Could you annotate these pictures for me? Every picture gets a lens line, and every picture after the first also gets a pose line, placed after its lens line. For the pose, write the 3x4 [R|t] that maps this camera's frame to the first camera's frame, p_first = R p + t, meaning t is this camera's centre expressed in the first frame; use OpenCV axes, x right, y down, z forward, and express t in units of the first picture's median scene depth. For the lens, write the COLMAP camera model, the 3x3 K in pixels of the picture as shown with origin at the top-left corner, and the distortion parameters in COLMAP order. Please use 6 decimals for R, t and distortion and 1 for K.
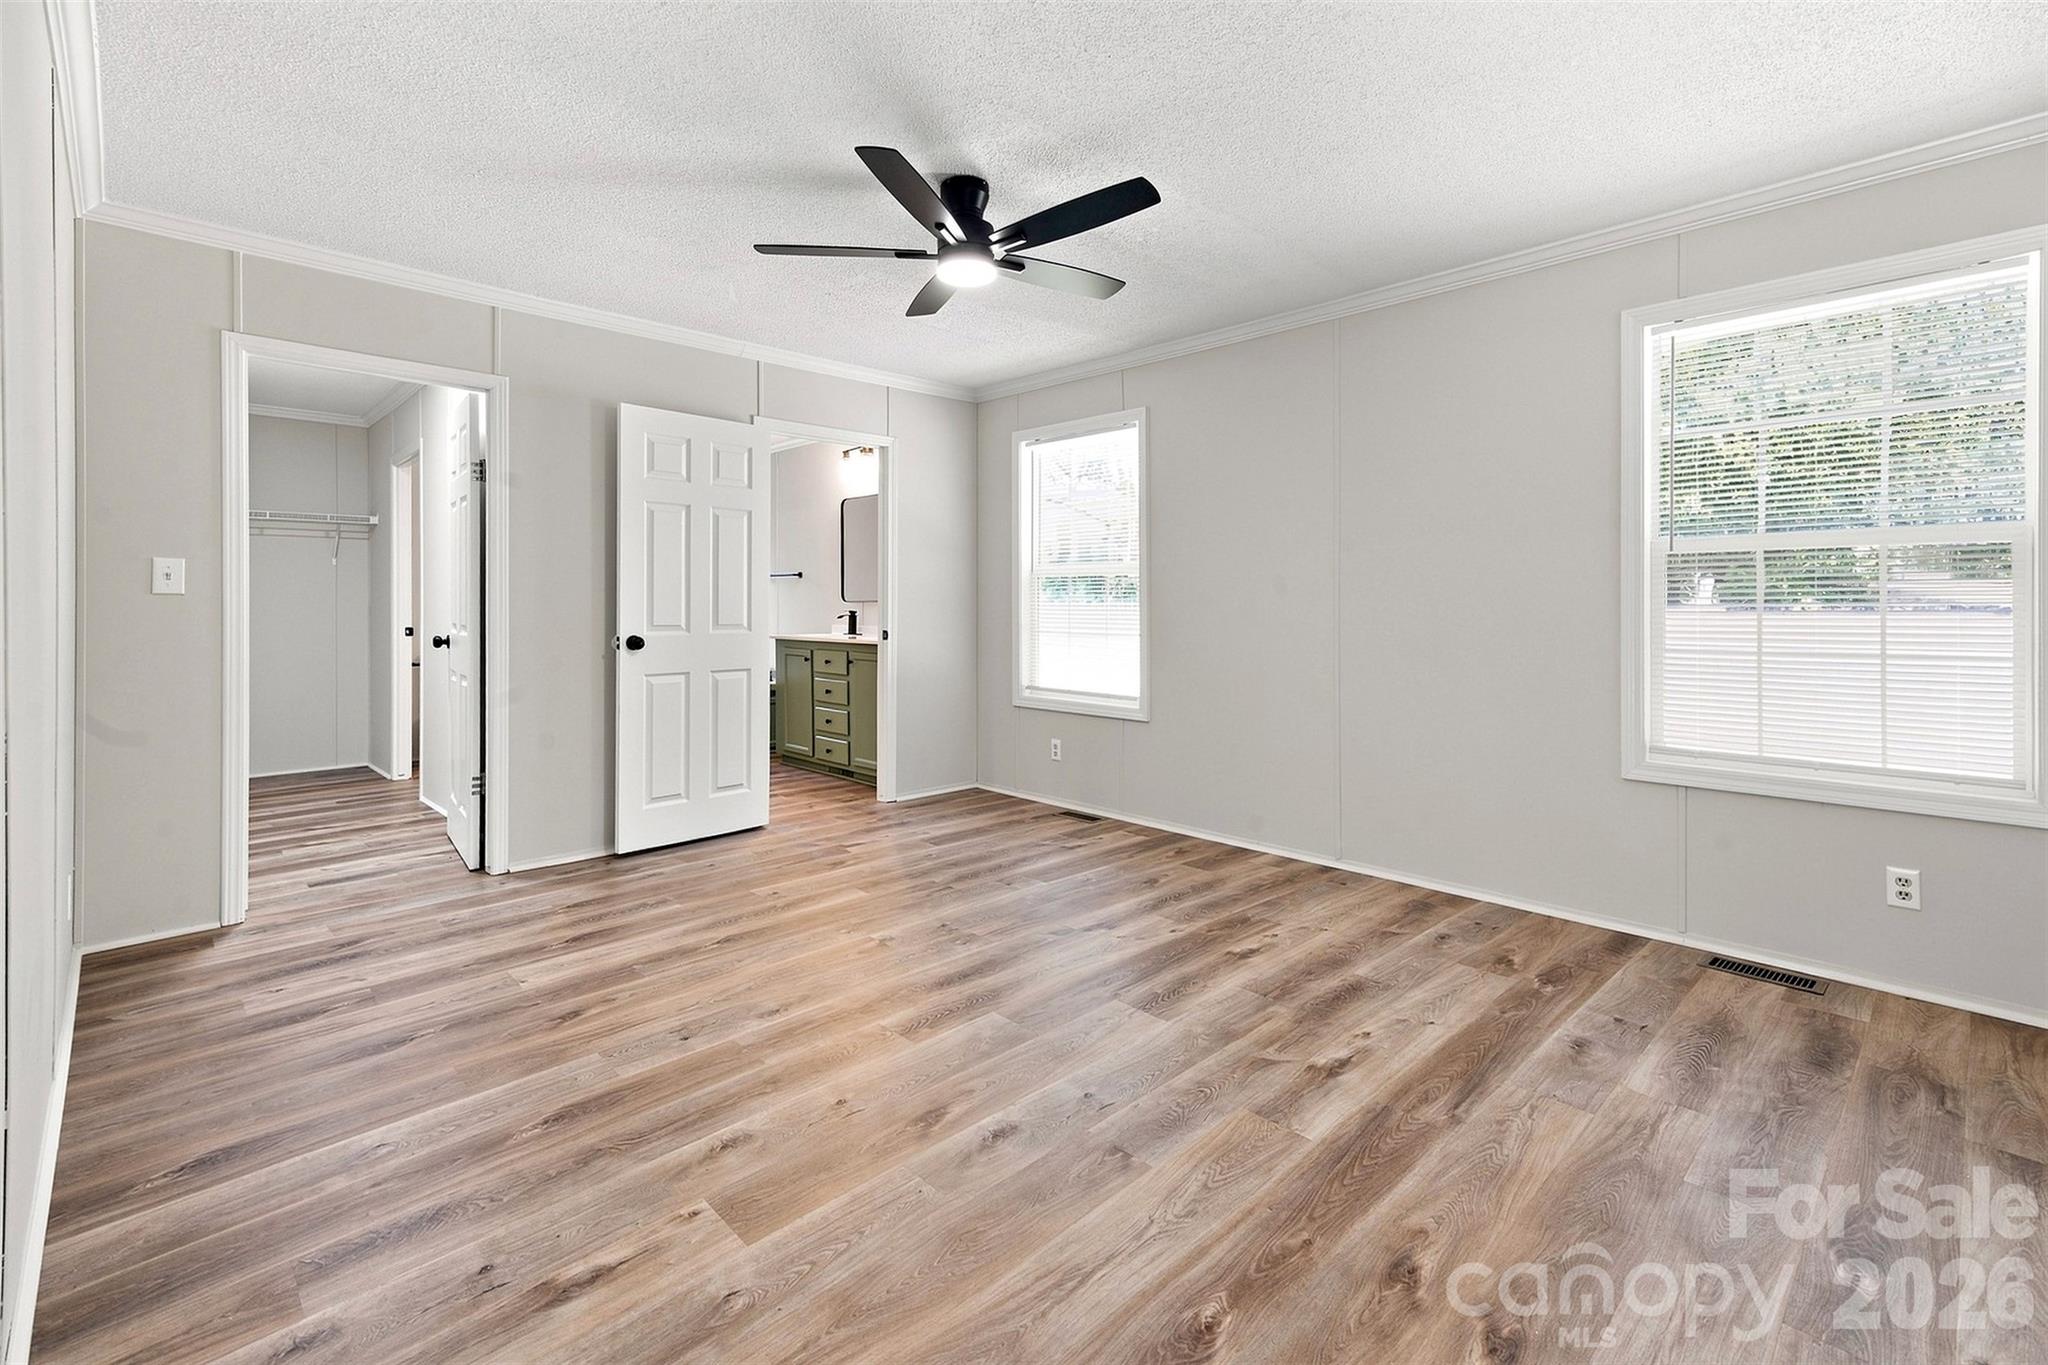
lens RADIAL K [[914.7, 0, 1053.1], [0, 914.7, 597.6], [0, 0, 1]] dist [0.012523, 0.000232]
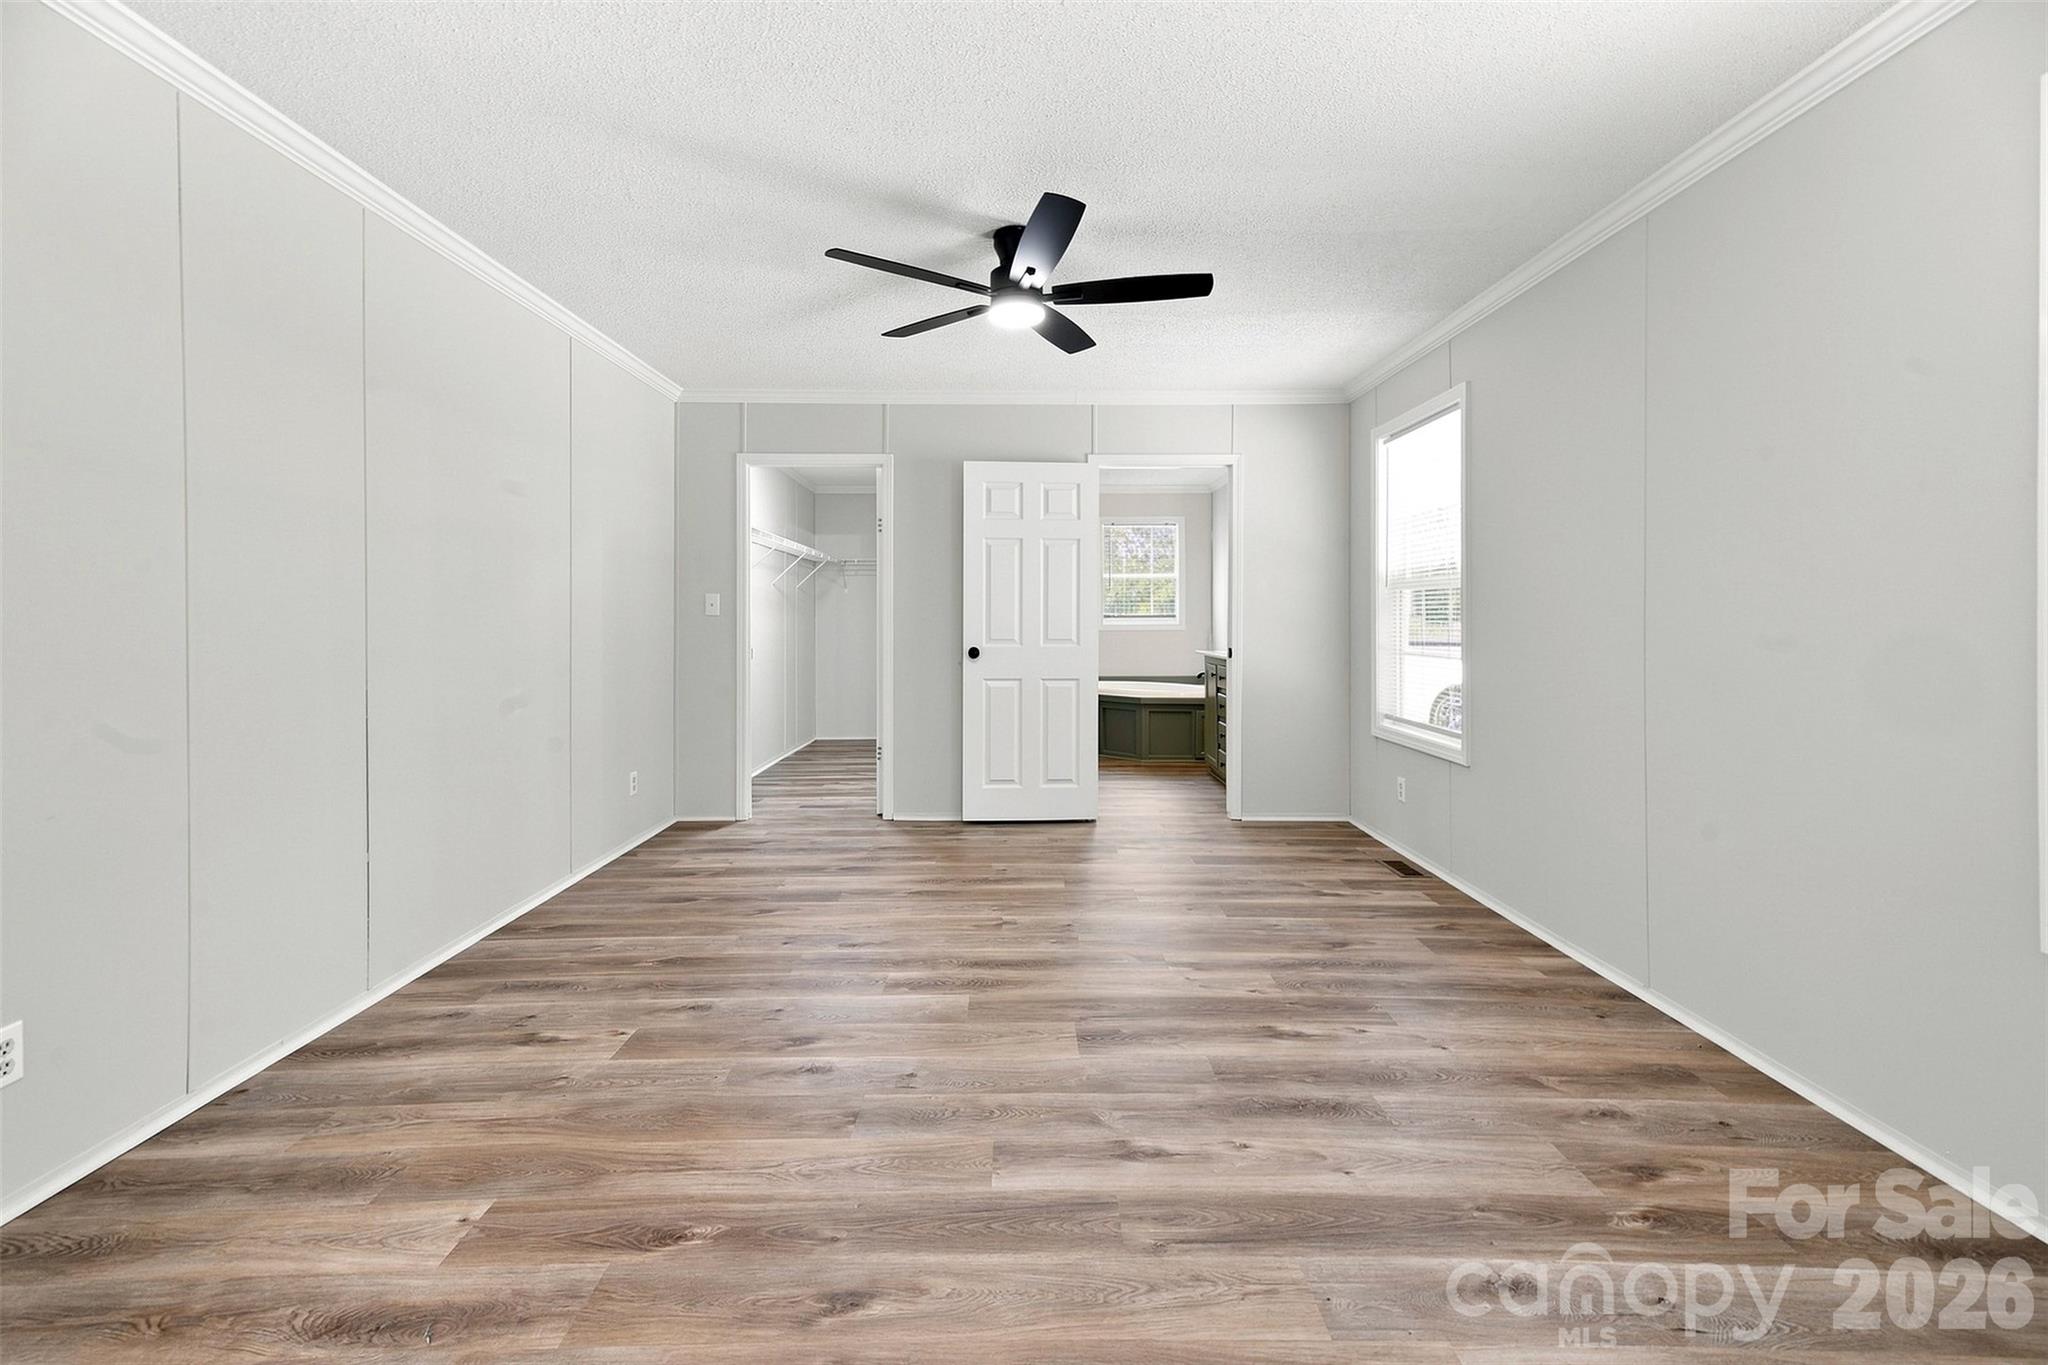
lens RADIAL K [[914.7, 0, 1031.0], [0, 914.7, 618.4], [0, 0, 1]] dist [0.012523, 0.000232]
pose [[0.717705, -0.000814, -0.696347, 0.827521], [0.003562, 0.999991, 0.002502, -0.000417], [0.696338, -0.004276, 0.717701, 0.296392]]
